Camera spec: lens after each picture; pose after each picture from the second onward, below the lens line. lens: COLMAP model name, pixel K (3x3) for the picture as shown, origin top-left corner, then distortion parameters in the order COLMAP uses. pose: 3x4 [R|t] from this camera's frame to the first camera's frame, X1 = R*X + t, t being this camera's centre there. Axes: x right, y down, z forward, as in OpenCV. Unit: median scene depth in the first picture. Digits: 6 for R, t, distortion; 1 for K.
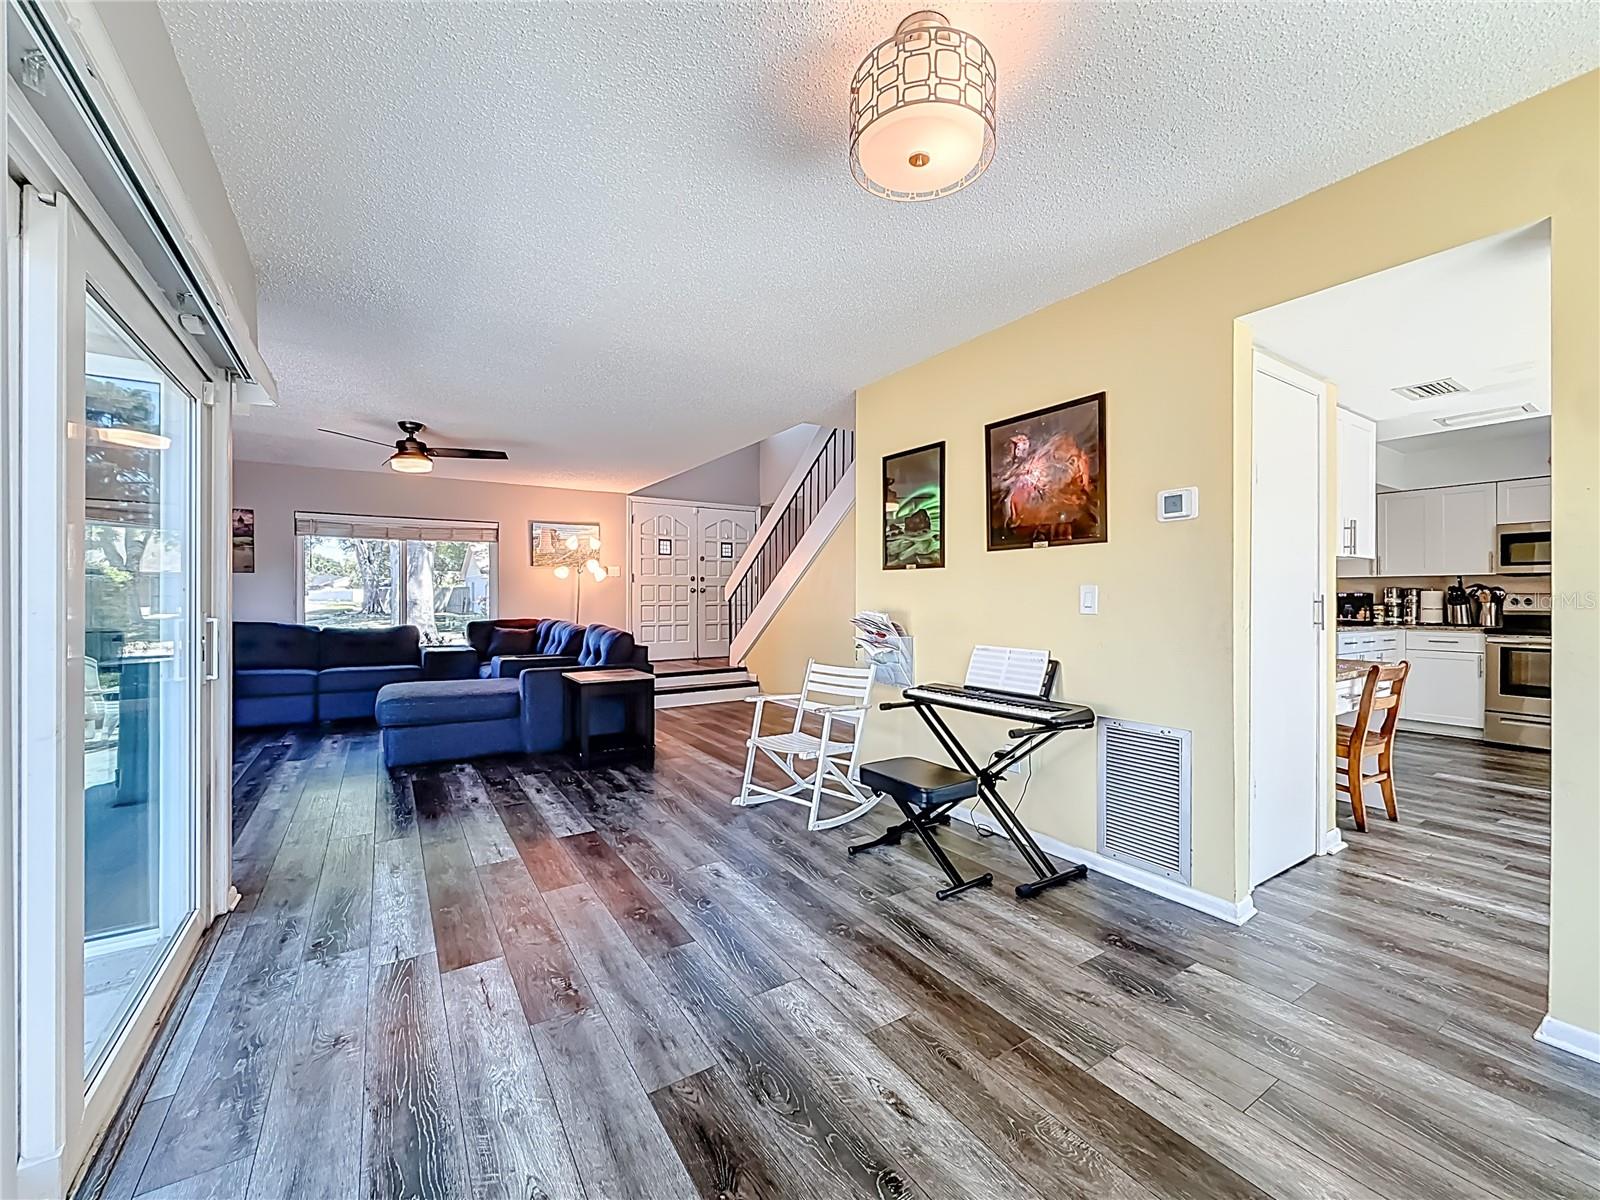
lens RADIAL K [[636.0, 0, 793.3], [0, 636.0, 597.0], [0, 0, 1]] dist [-0.002812, -0.000405]
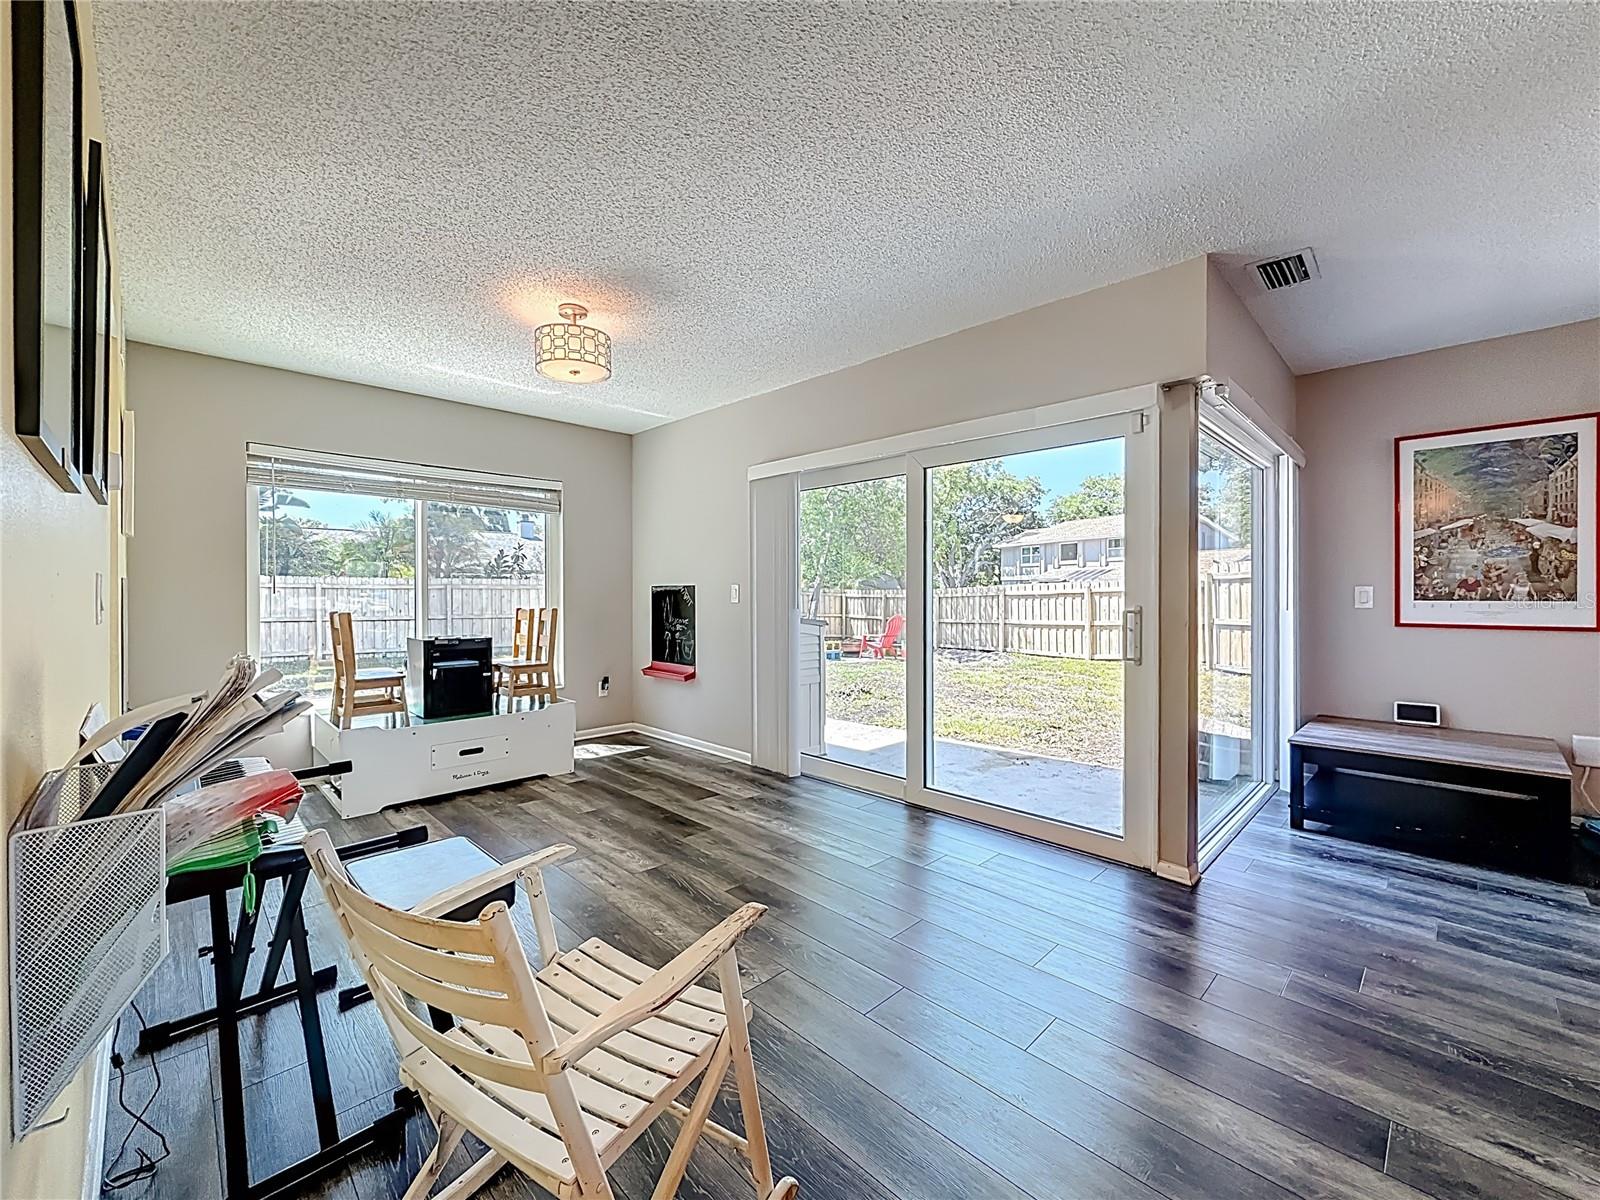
lens RADIAL K [[652.0, 0, 803.1], [0, 652.0, 595.1], [0, 0, 1]] dist [-0.000276, 0.000355]
pose [[-0.975937, 0.003285, -0.218028, -0.026325], [0.002764, 0.999993, 0.002693, -0.001659], [0.218035, 0.002025, -0.975939, 1.584791]]
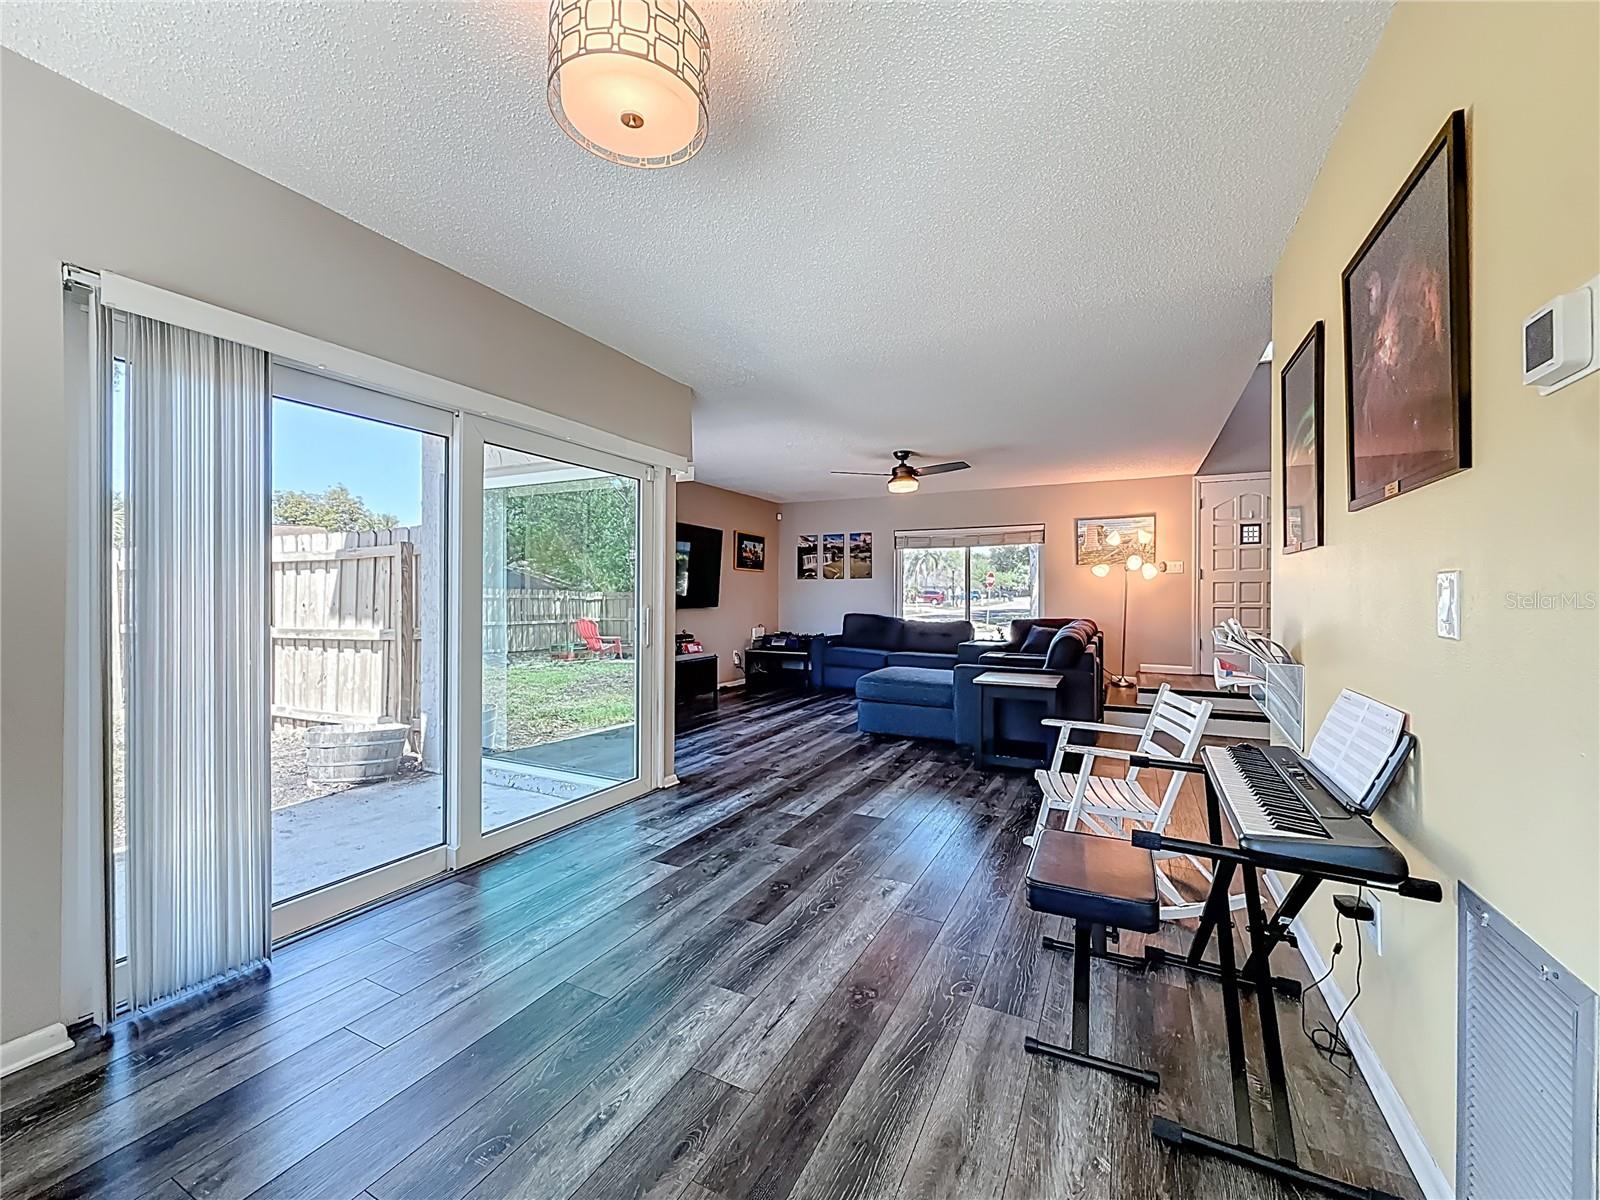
lens RADIAL K [[635.3, 0, 810.1], [0, 635.3, 597.0], [0, 0, 1]] dist [-0.000374, -0.000022]
pose [[0.519763, 0.004228, -0.854300, 0.560042], [-0.003785, 0.999989, 0.002646, -0.001699], [0.854302, 0.001858, 0.519774, 0.374274]]
